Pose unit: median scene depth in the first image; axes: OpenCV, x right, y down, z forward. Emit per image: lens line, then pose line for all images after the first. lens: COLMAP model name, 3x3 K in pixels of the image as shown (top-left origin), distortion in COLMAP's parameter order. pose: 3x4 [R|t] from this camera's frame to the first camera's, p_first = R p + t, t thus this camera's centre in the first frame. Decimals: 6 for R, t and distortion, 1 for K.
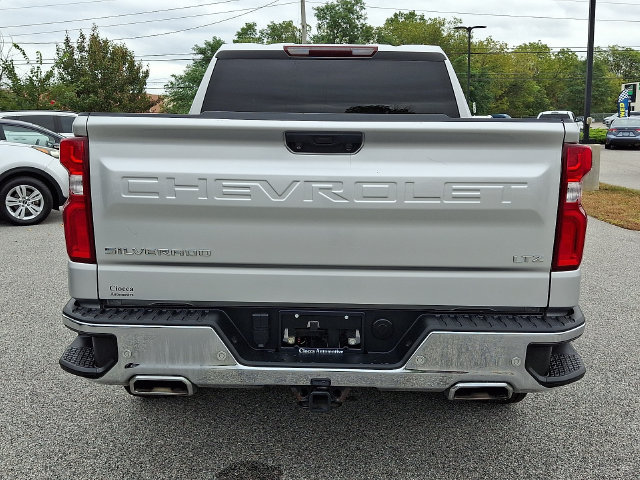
lens RADIAL K [[675.3, 0, 320.9], [0, 675.3, 240.3], [0, 0, 1]] dist [0.053512, 0.000000]
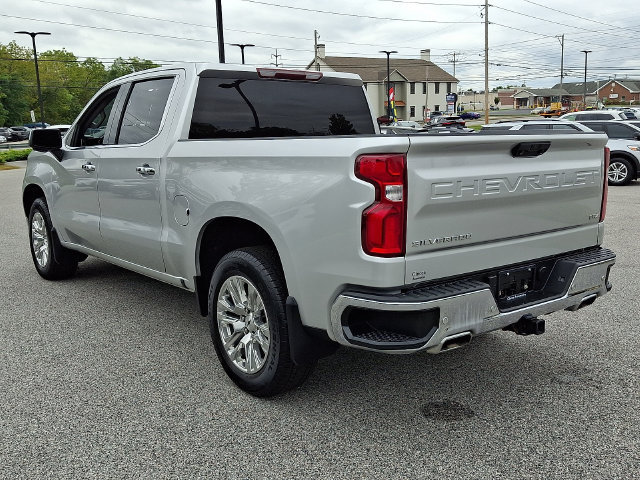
lens RADIAL K [[675.3, 0, 322.1], [0, 675.3, 243.5], [0, 0, 1]] dist [0.053512, 0.000000]
pose [[0.769204, -0.123809, 0.626894, -1.216562], [0.128139, 0.991009, 0.038492, -0.054306], [-0.626023, 0.050721, 0.778153, 0.144328]]
